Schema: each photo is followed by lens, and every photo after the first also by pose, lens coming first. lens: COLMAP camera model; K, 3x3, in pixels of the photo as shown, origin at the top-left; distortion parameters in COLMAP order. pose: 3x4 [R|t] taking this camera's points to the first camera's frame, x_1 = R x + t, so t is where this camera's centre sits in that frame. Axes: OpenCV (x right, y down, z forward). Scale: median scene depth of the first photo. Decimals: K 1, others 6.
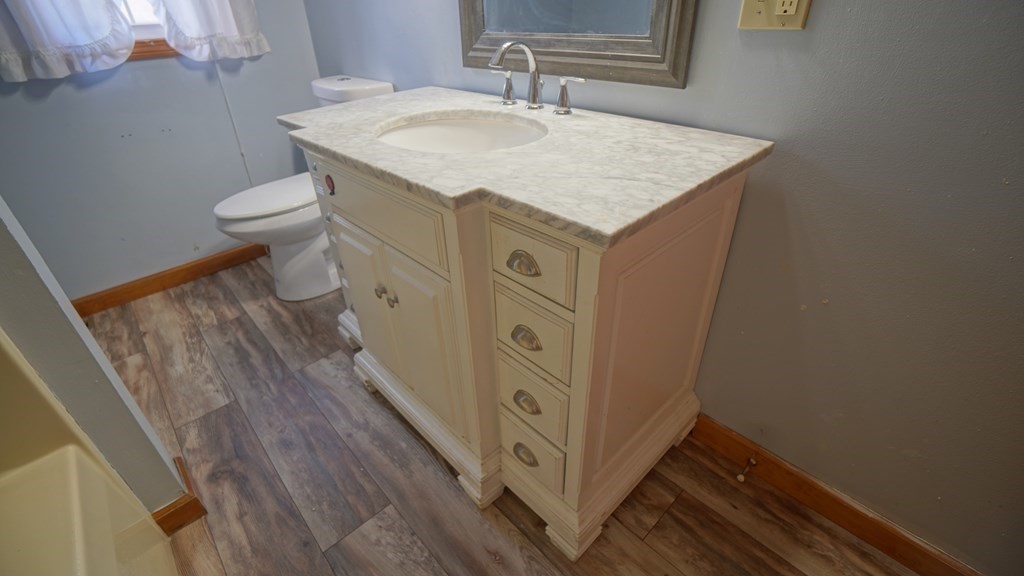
lens RADIAL K [[450.1, 0, 504.6], [0, 450.1, 292.9], [0, 0, 1]] dist [-0.032494, 0.000967]
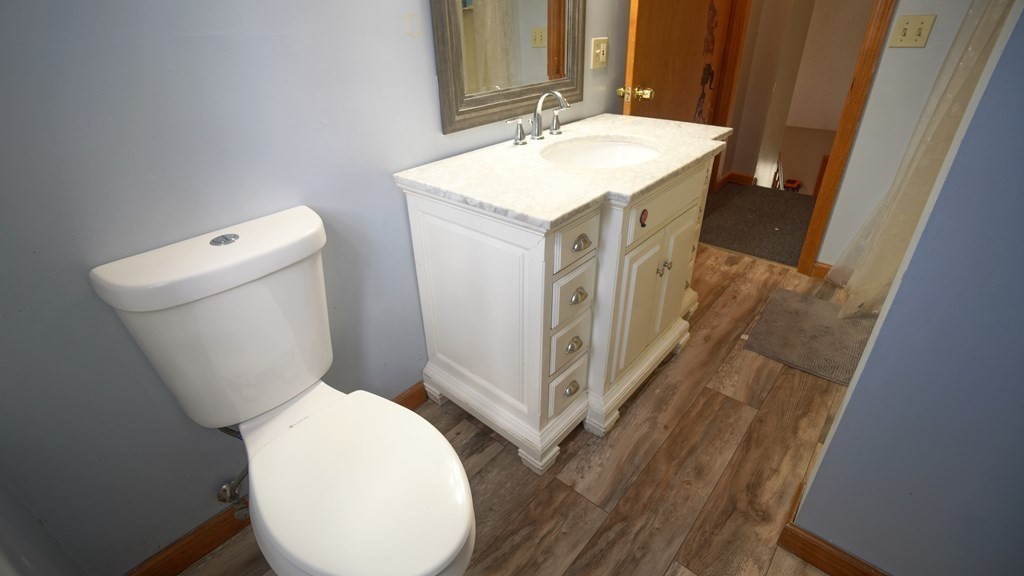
lens RADIAL K [[450.1, 0, 502.8], [0, 450.1, 283.5], [0, 0, 1]] dist [-0.032494, 0.000967]
pose [[-0.080147, -0.464185, 0.882105, -1.213309], [0.576461, 0.700367, 0.420926, -0.682292], [-0.813184, 0.542235, 0.211453, 0.966243]]
